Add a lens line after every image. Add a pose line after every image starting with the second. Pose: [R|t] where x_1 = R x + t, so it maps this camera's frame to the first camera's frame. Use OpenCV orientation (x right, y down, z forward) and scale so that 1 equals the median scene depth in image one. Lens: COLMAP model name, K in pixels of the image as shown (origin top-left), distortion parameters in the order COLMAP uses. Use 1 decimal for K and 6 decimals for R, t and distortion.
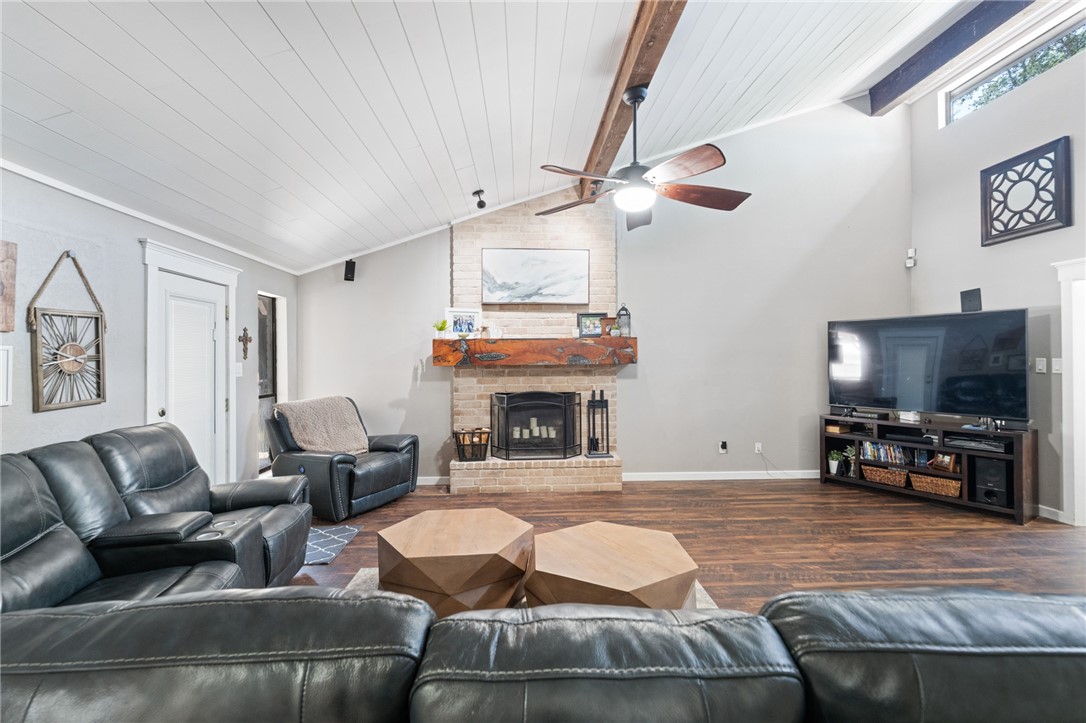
lens RADIAL K [[518.2, 0, 539.9], [0, 518.2, 356.7], [0, 0, 1]] dist [-0.000187, -0.000036]
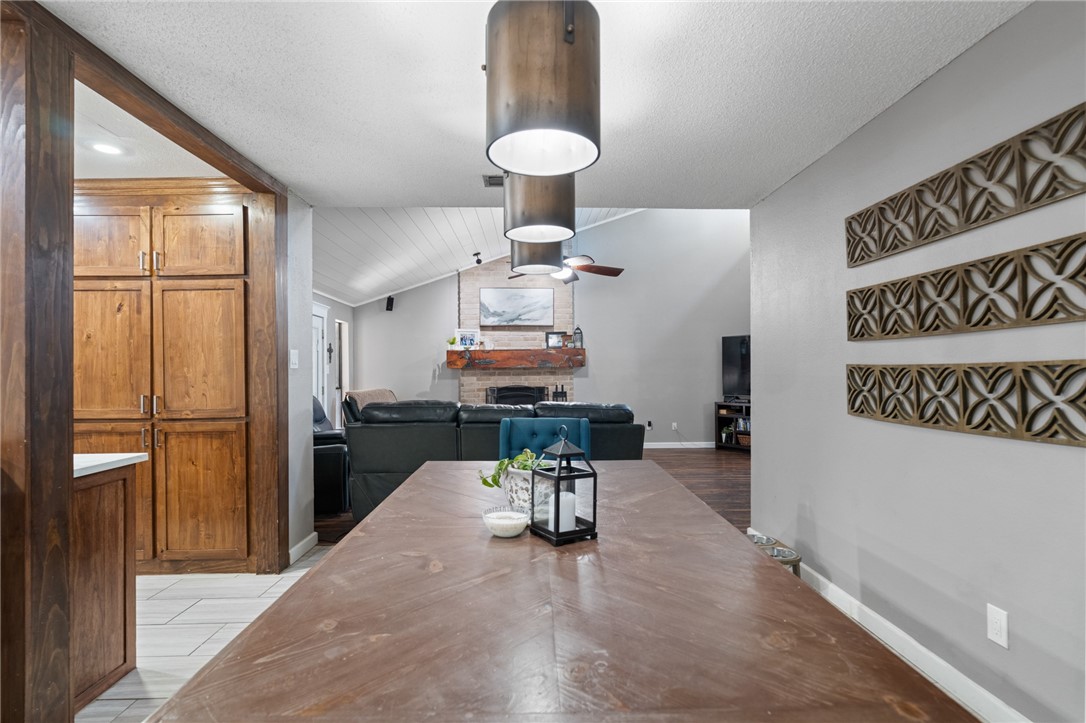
lens RADIAL K [[555.3, 0, 545.5], [0, 555.3, 365.4], [0, 0, 1]] dist [-0.003496, -0.001067]
pose [[0.999978, -0.003365, -0.005792, 0.081282], [0.003310, 0.999950, -0.009414, 0.024423], [0.005823, 0.009394, 0.999939, -0.559851]]
